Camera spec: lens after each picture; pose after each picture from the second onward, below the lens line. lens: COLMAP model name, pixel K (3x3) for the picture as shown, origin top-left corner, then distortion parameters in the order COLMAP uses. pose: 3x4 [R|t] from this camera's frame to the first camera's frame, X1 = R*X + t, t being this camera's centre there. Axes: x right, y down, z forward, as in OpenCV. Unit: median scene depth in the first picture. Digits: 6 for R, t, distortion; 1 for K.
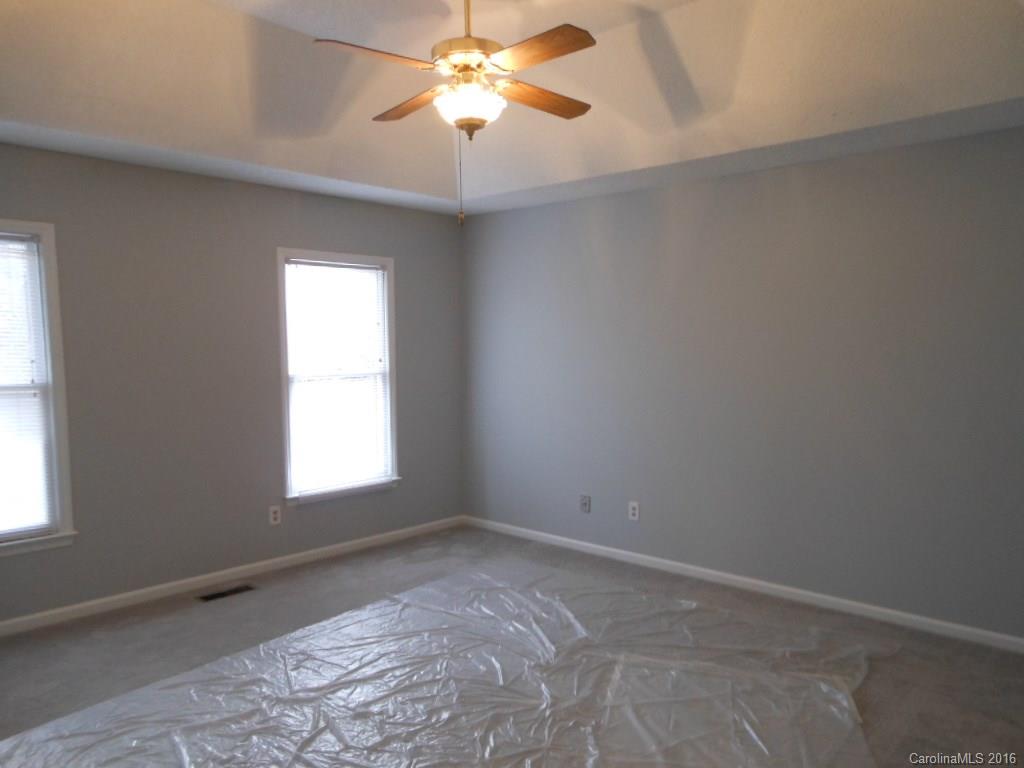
lens RADIAL K [[784.1, 0, 516.4], [0, 784.1, 414.3], [0, 0, 1]] dist [0.039708, -0.000284]
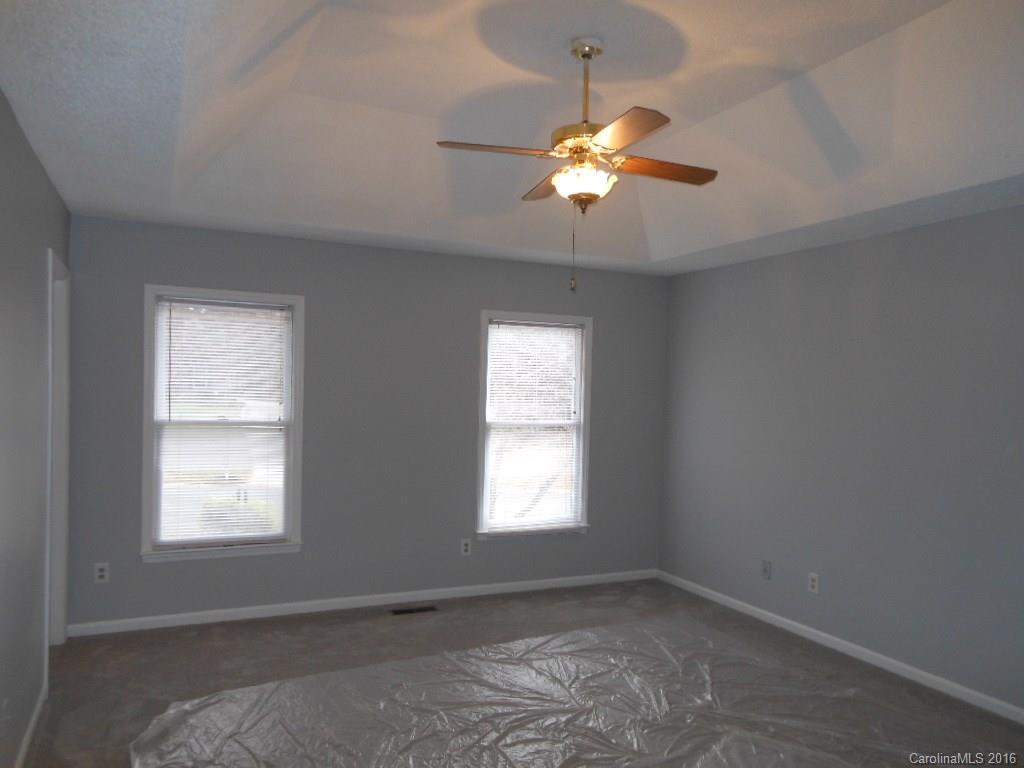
lens RADIAL K [[776.5, 0, 515.0], [0, 776.5, 413.9], [0, 0, 1]] dist [0.048075, 0.005454]
pose [[0.926844, 0.037208, -0.373598, 0.188039], [-0.062328, 0.996518, -0.055378, -0.003929], [0.370237, 0.074613, 0.925936, -0.010193]]
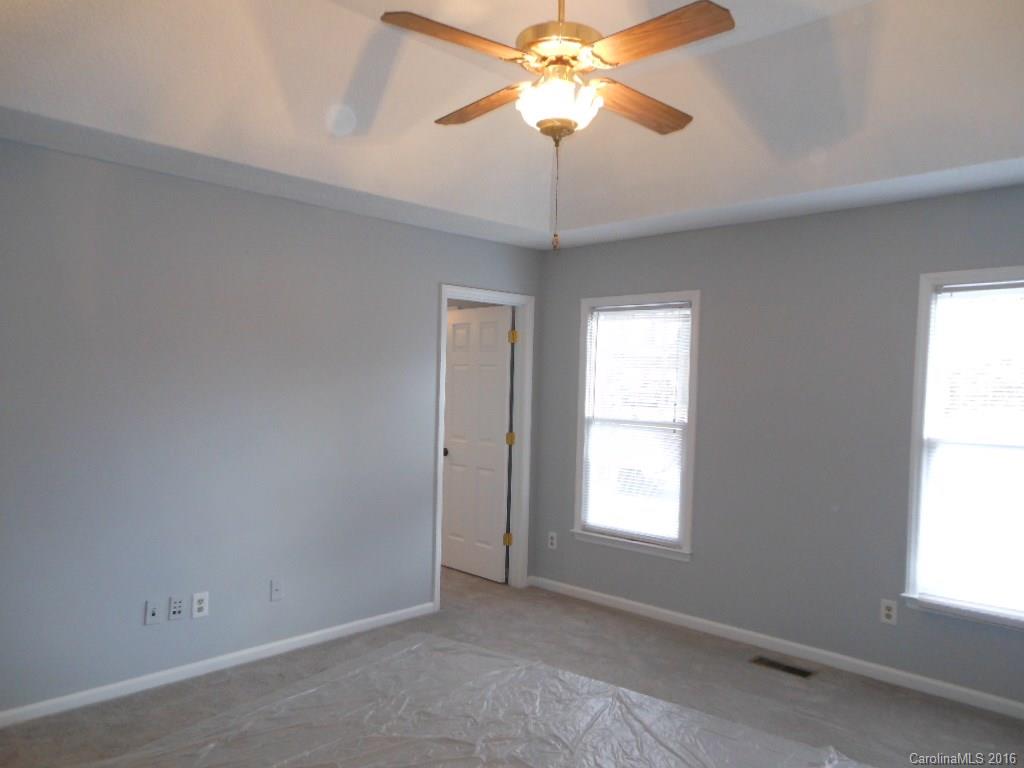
lens RADIAL K [[776.5, 0, 515.0], [0, 776.5, 413.9], [0, 0, 1]] dist [0.048075, 0.005454]
pose [[0.005678, 0.042939, -0.999062, 0.548374], [-0.117134, 0.992229, 0.041979, -0.067832], [0.993100, 0.116785, 0.010663, 0.688454]]
